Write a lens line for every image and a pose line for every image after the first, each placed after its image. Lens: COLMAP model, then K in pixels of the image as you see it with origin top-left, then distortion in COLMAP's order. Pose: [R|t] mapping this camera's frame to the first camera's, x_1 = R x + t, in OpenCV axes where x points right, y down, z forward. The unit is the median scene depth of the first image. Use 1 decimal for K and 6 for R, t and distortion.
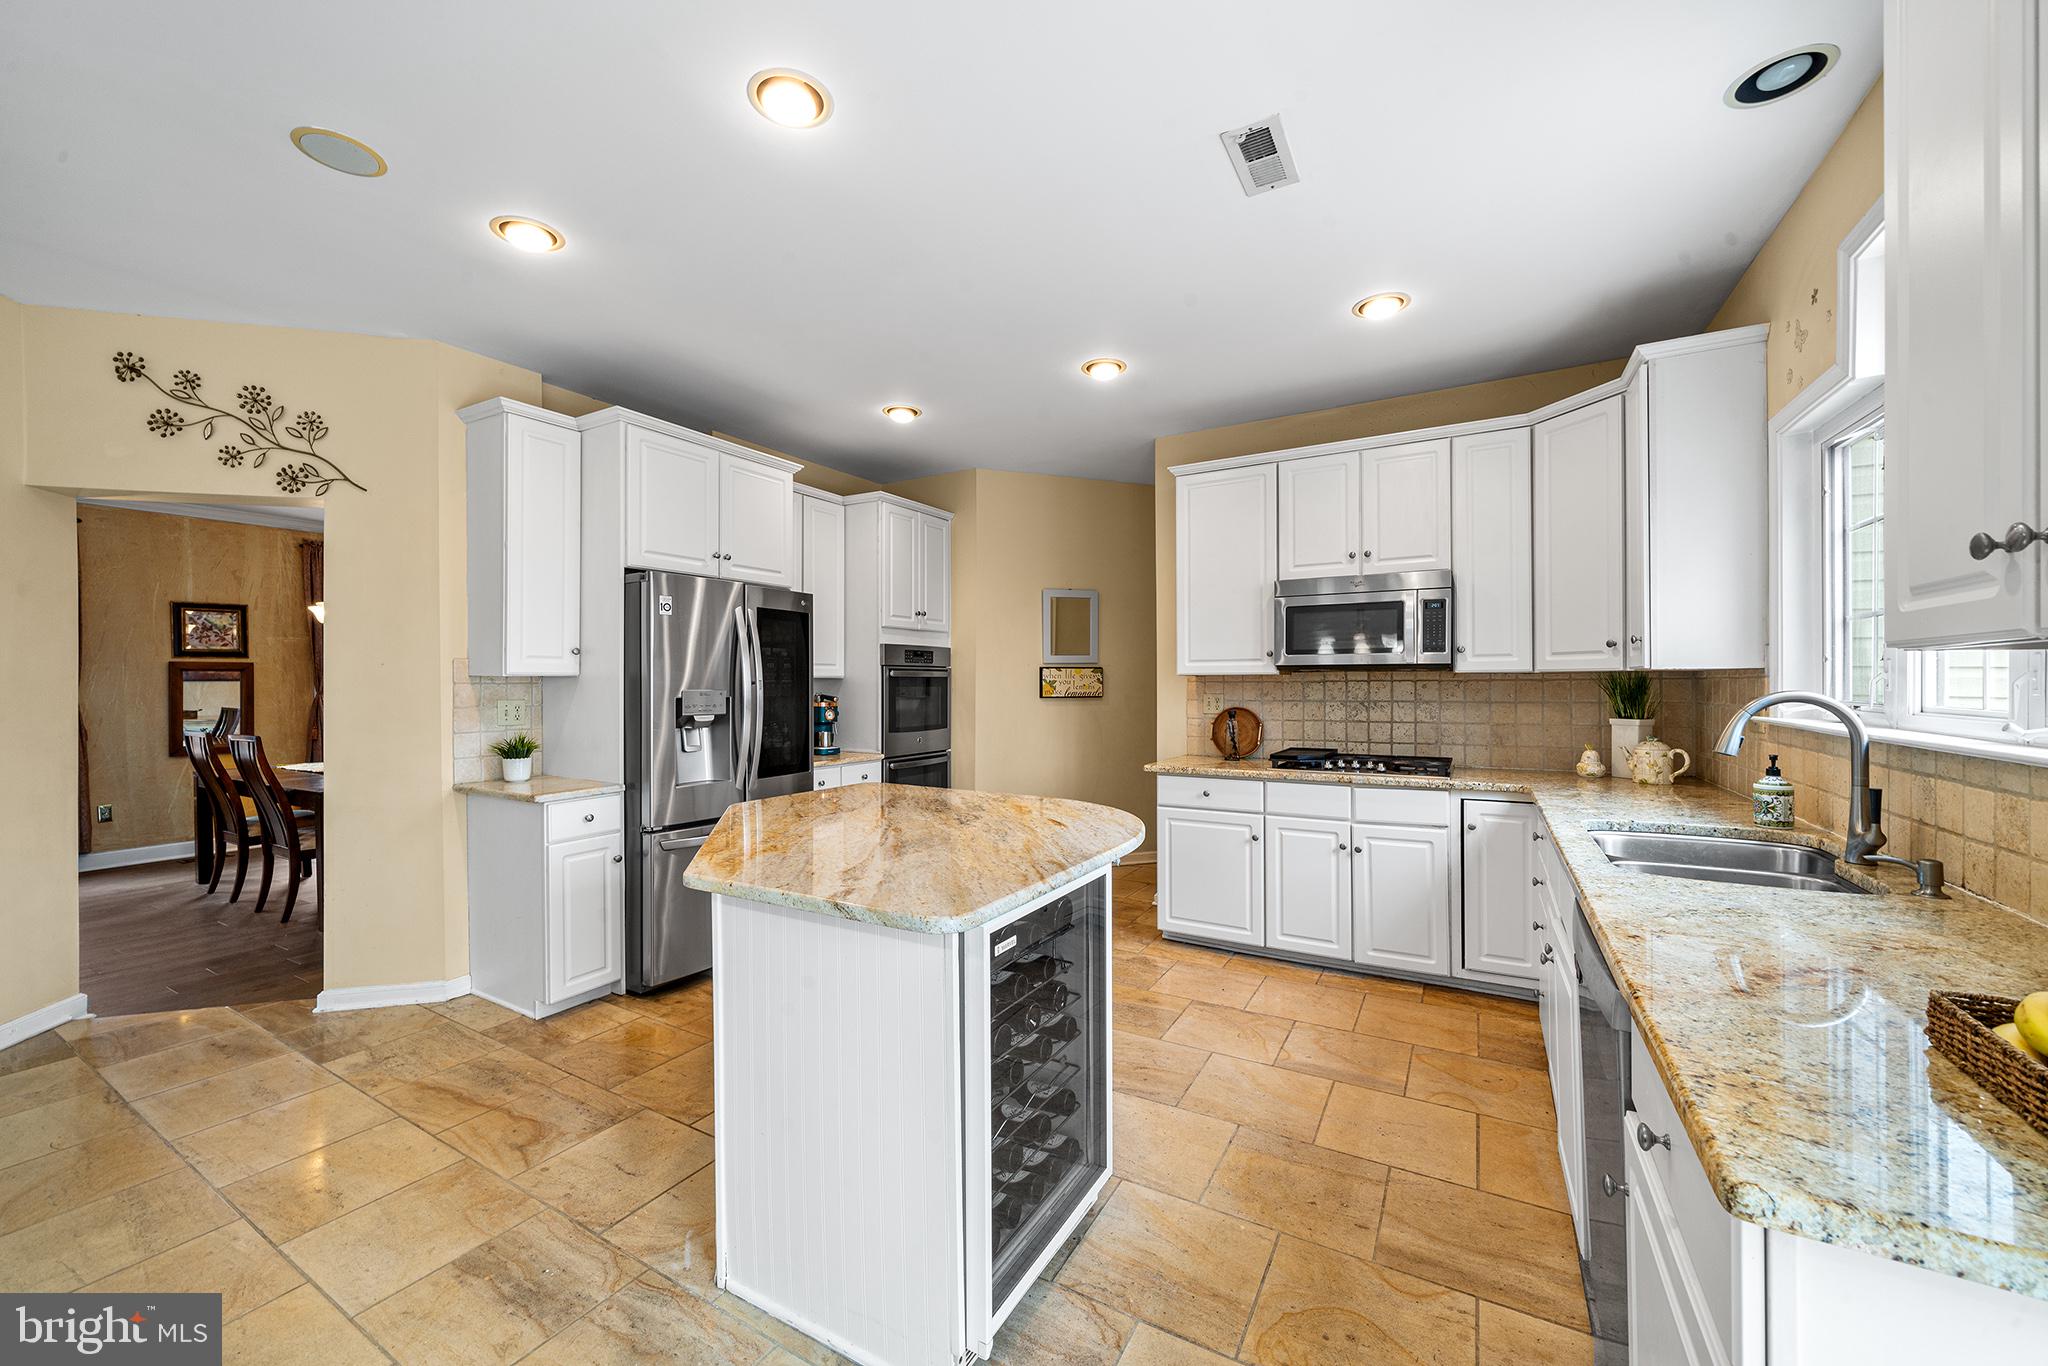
lens RADIAL K [[785.8, 0, 1019.5], [0, 785.8, 681.0], [0, 0, 1]] dist [-0.001255, -0.000217]
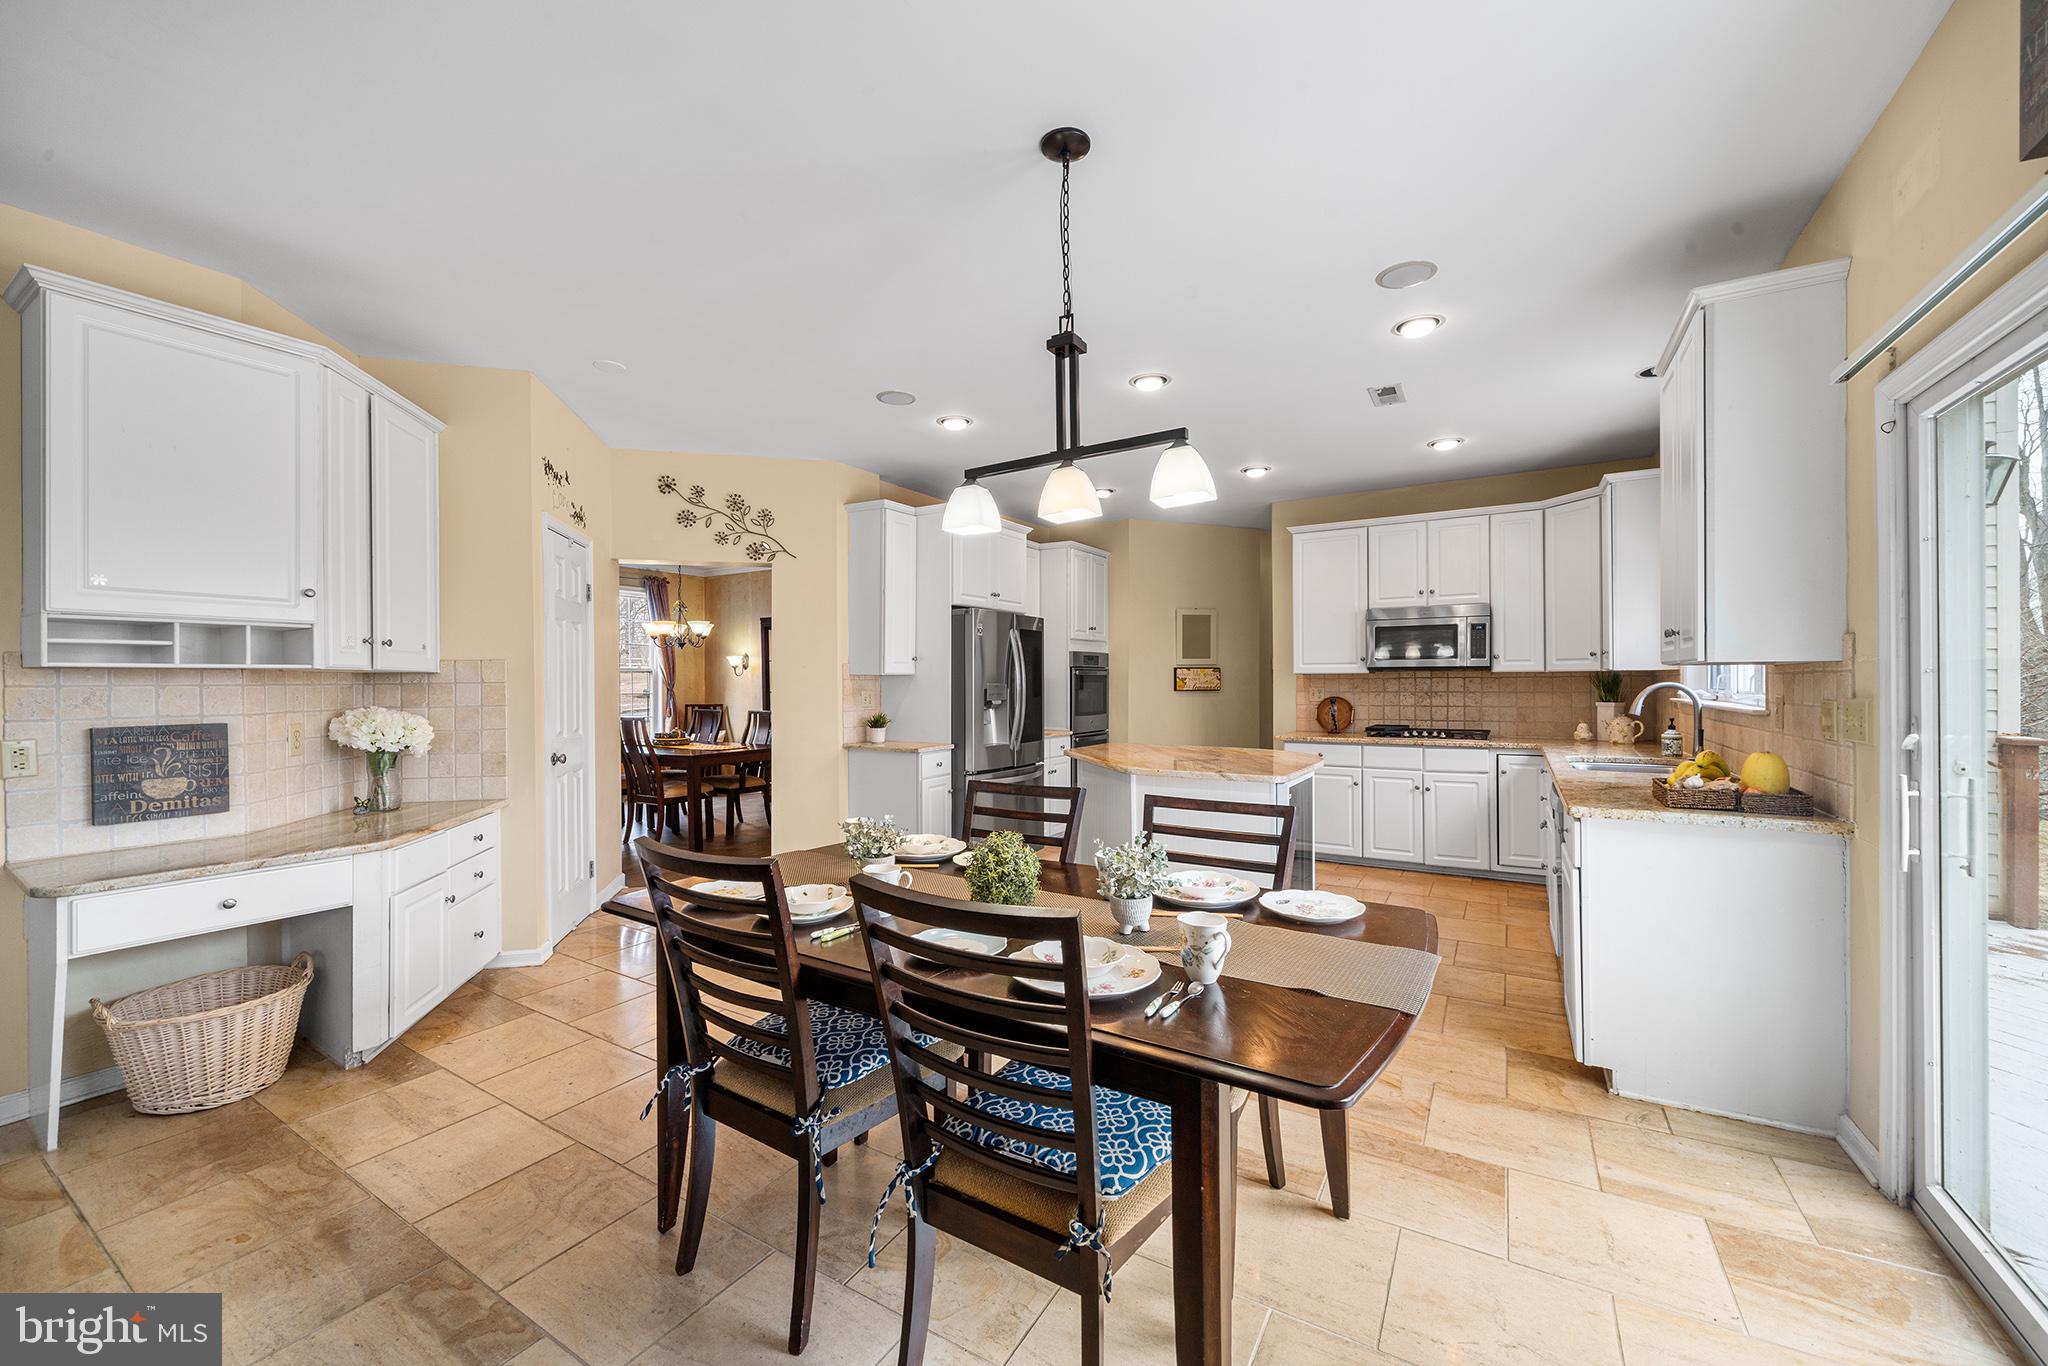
lens RADIAL K [[785.8, 0, 1027.7], [0, 785.8, 677.2], [0, 0, 1]] dist [-0.001255, -0.000217]
pose [[0.999696, -0.000255, -0.024662, -0.281653], [0.000193, 0.999997, -0.002493, 0.002415], [0.024662, 0.002487, 0.999693, -0.496598]]
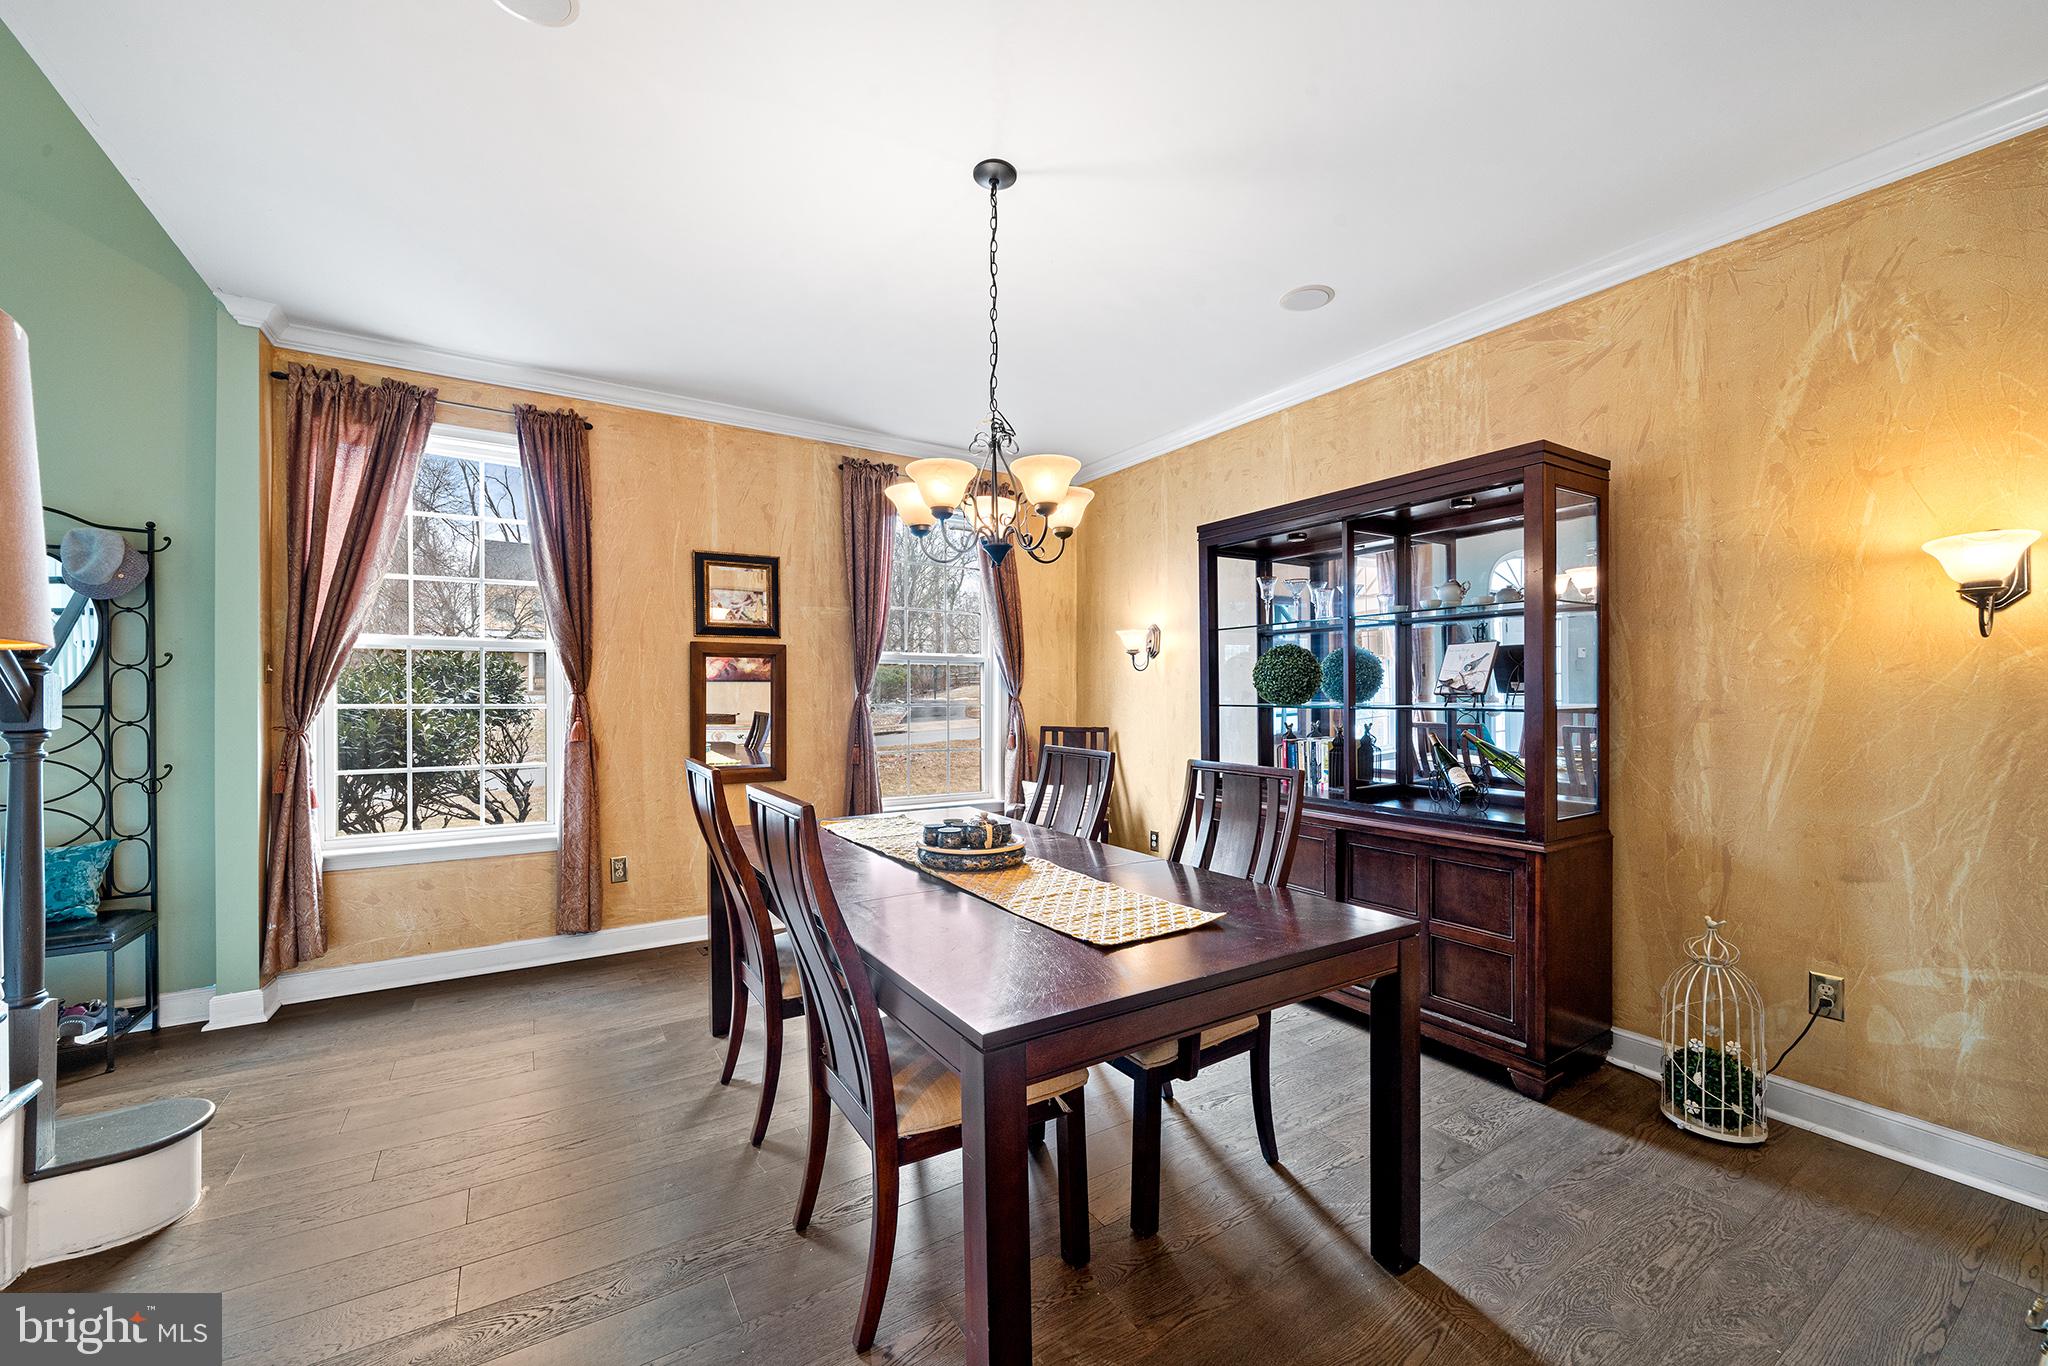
lens RADIAL K [[785.8, 0, 1019.0], [0, 785.8, 695.0], [0, 0, 1]] dist [-0.001255, -0.000217]
pose [[0.889390, 0.003166, -0.457138, -0.931041], [-0.002356, 0.999994, 0.002343, 0.031047], [0.457143, -0.001007, 0.889393, 0.935236]]
